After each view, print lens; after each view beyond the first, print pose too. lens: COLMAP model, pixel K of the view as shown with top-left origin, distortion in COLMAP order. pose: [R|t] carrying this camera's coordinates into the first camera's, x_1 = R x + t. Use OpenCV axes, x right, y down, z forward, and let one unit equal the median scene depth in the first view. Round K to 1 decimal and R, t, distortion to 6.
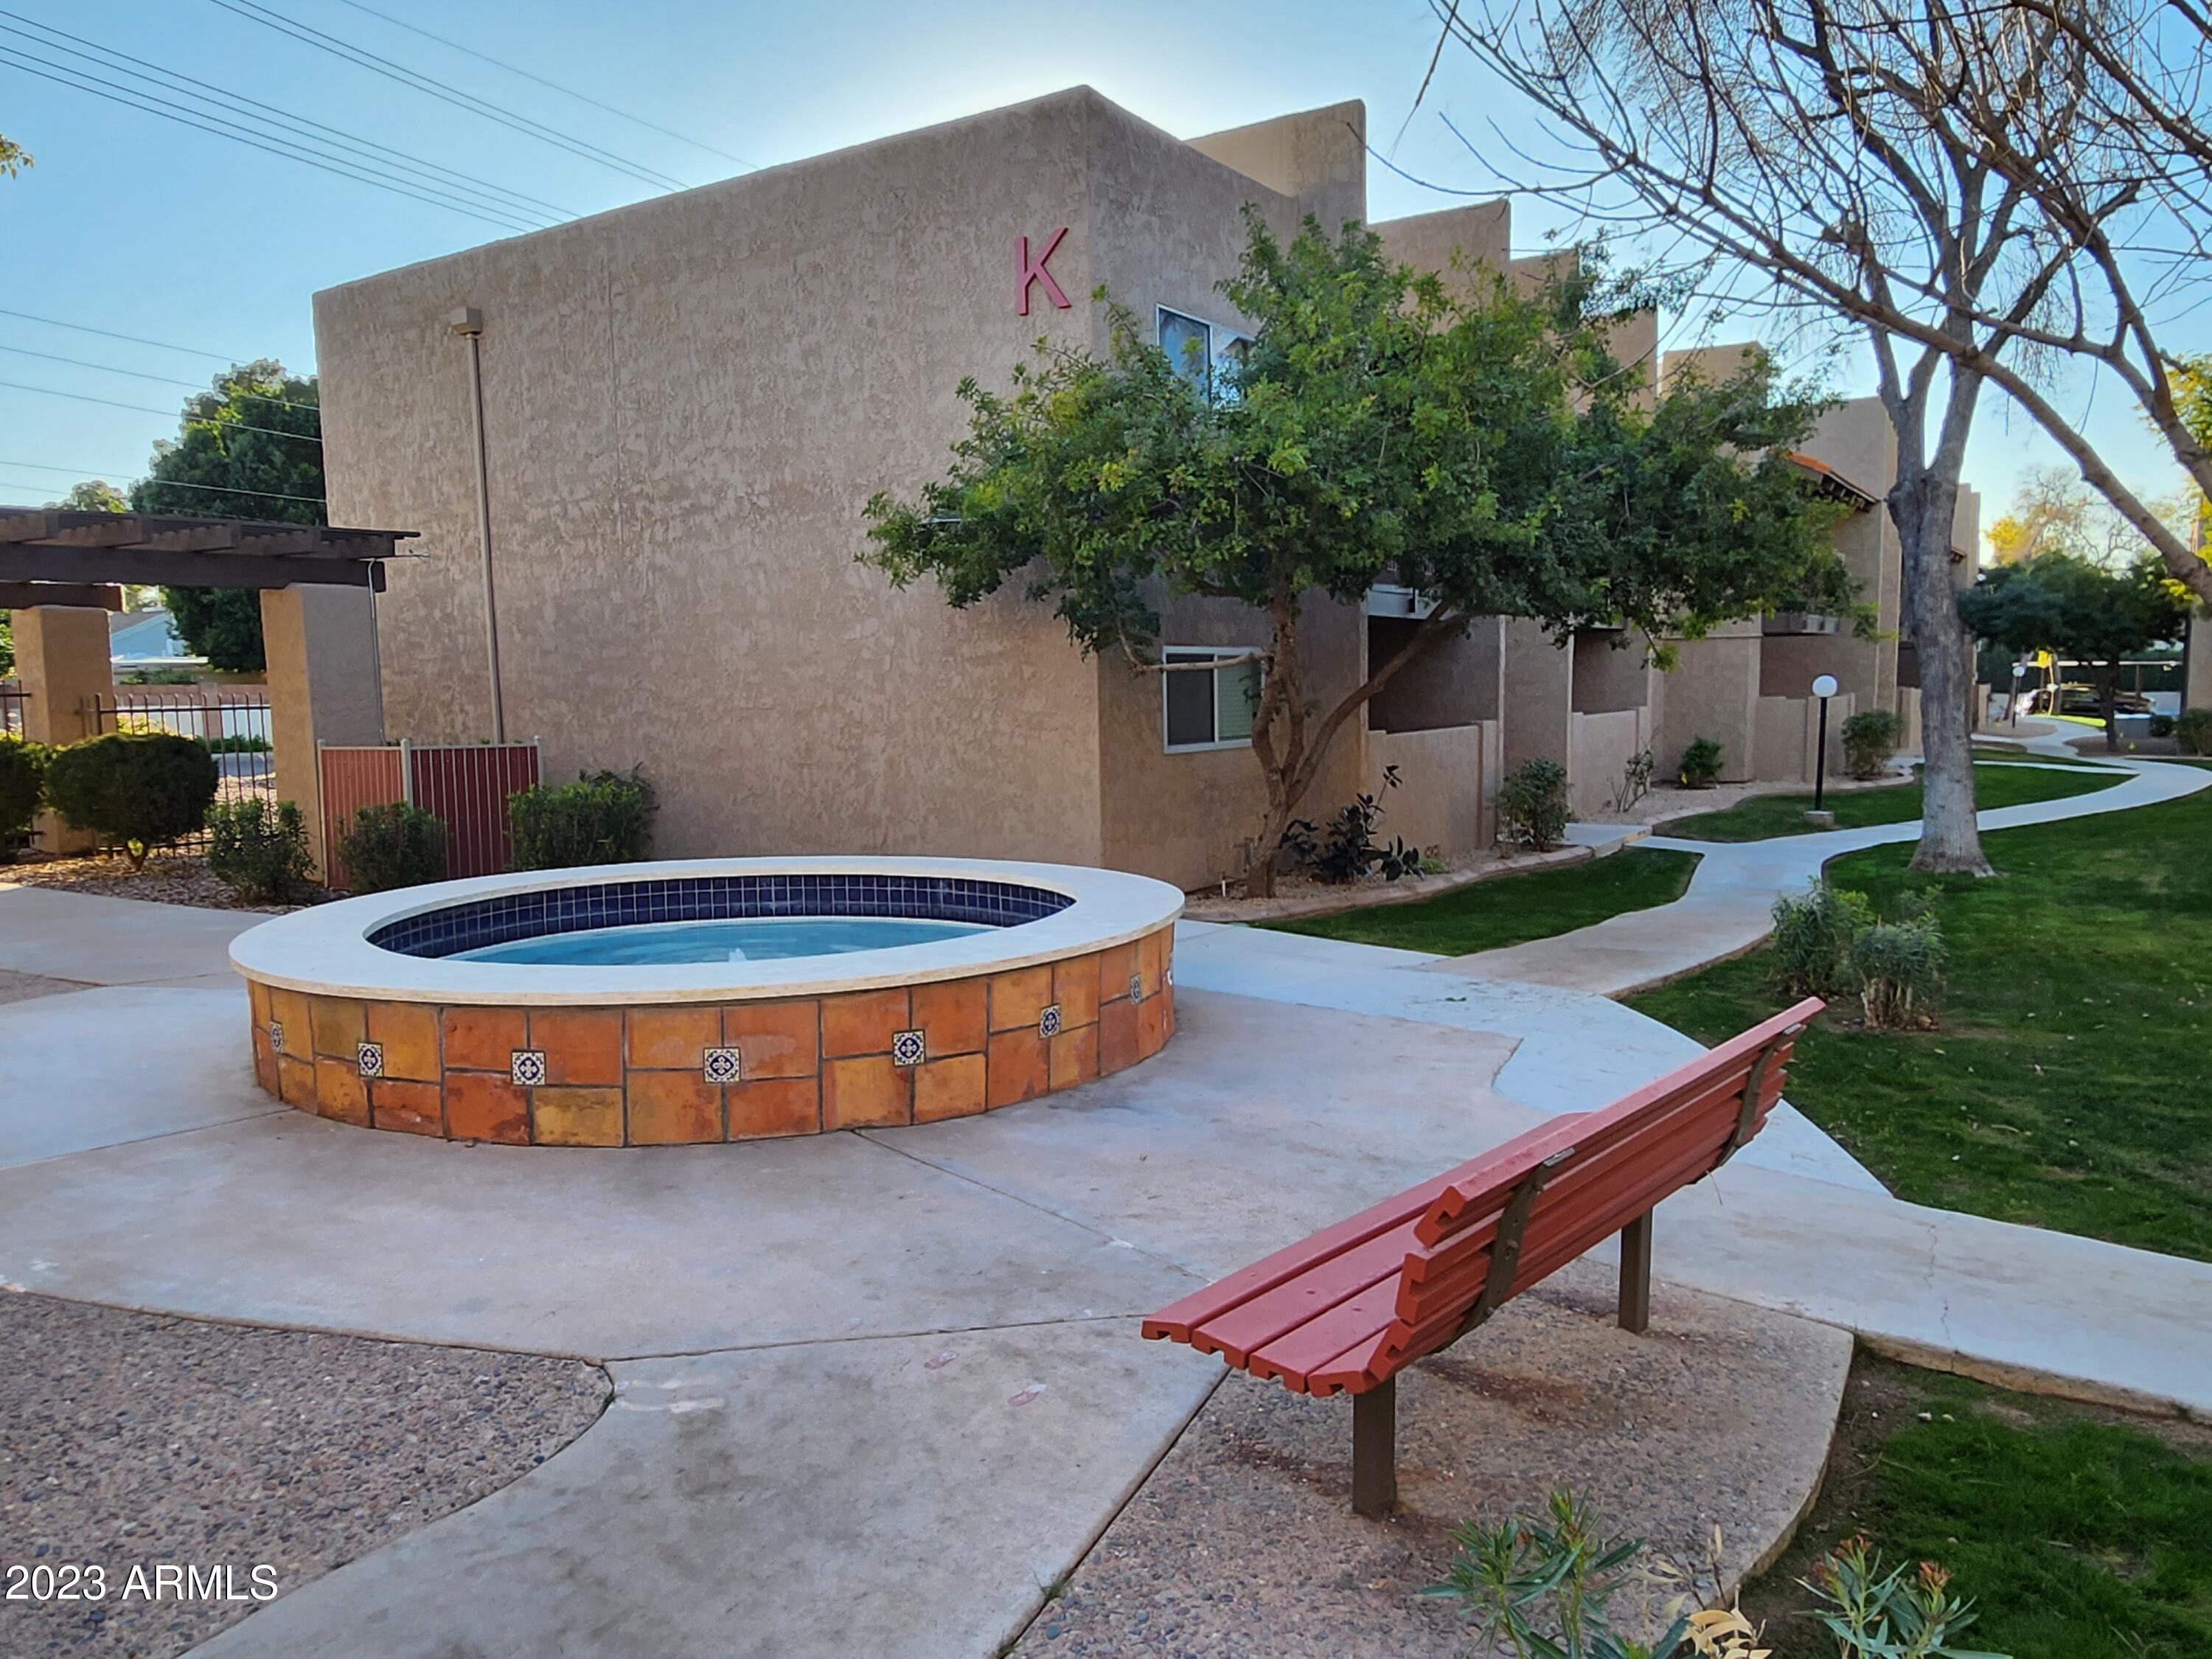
lens RADIAL K [[1543.2, 0, 1104.3], [0, 1543.2, 846.3], [0, 0, 1]] dist [0.000968, 0.002571]
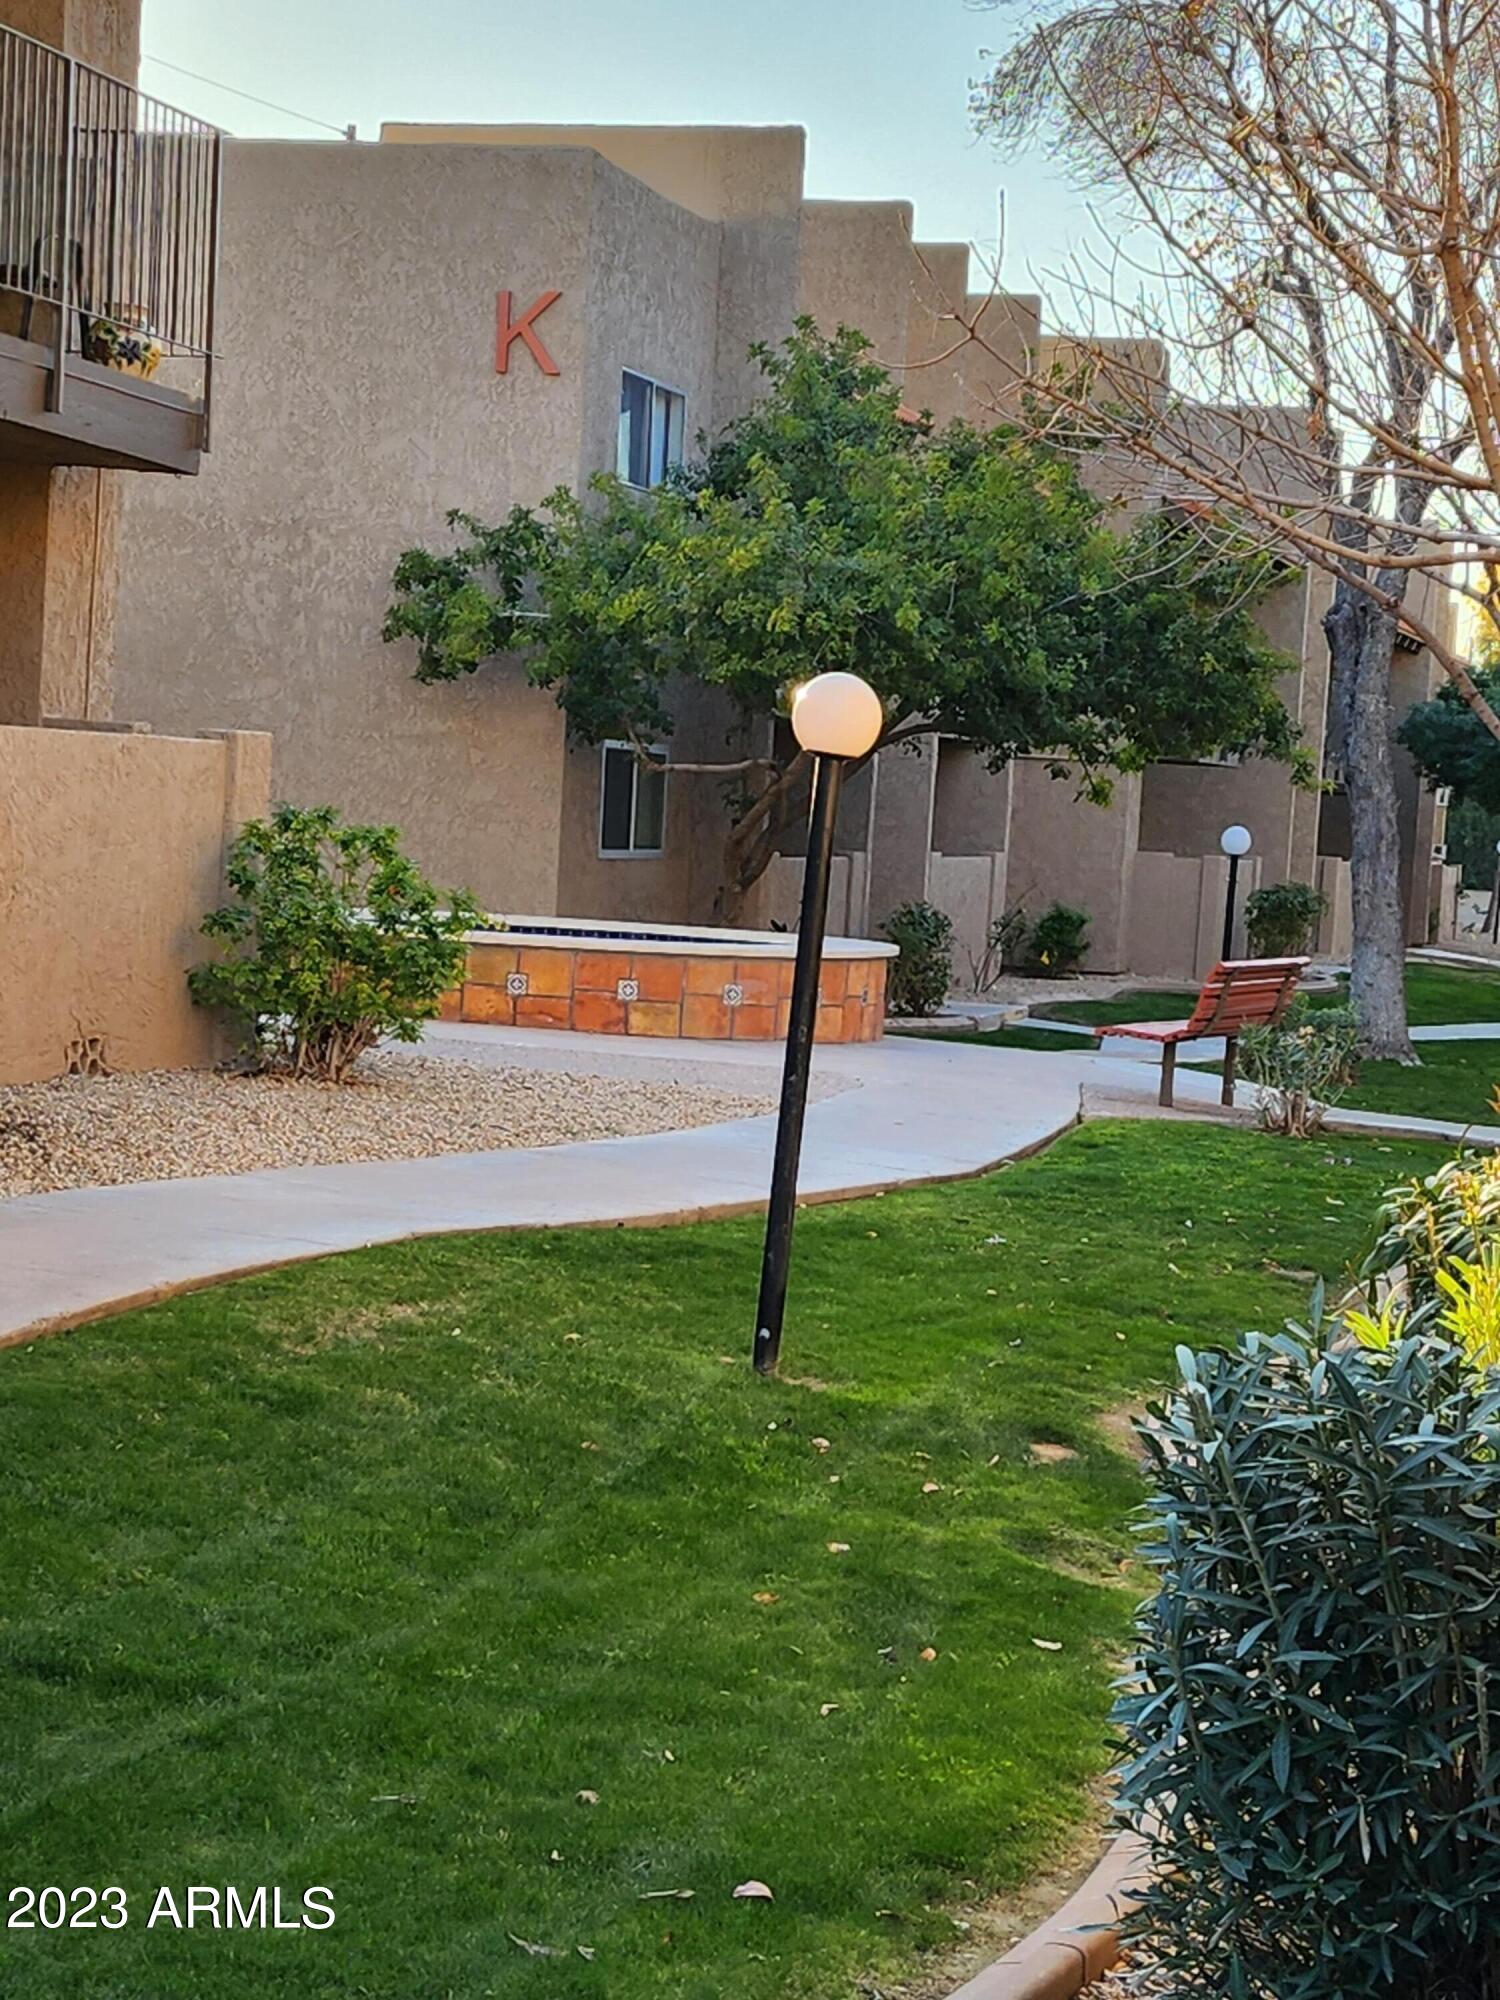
lens RADIAL K [[3894.3, 0, 750.0], [0, 3894.3, 1000.0], [0, 0, 1]] dist [0.203268, -0.113022]
pose [[0.942799, 0.055371, 0.328731, -0.559218], [-0.039613, 0.997731, -0.054446, 0.129019], [-0.331000, 0.038309, 0.942853, -1.054172]]
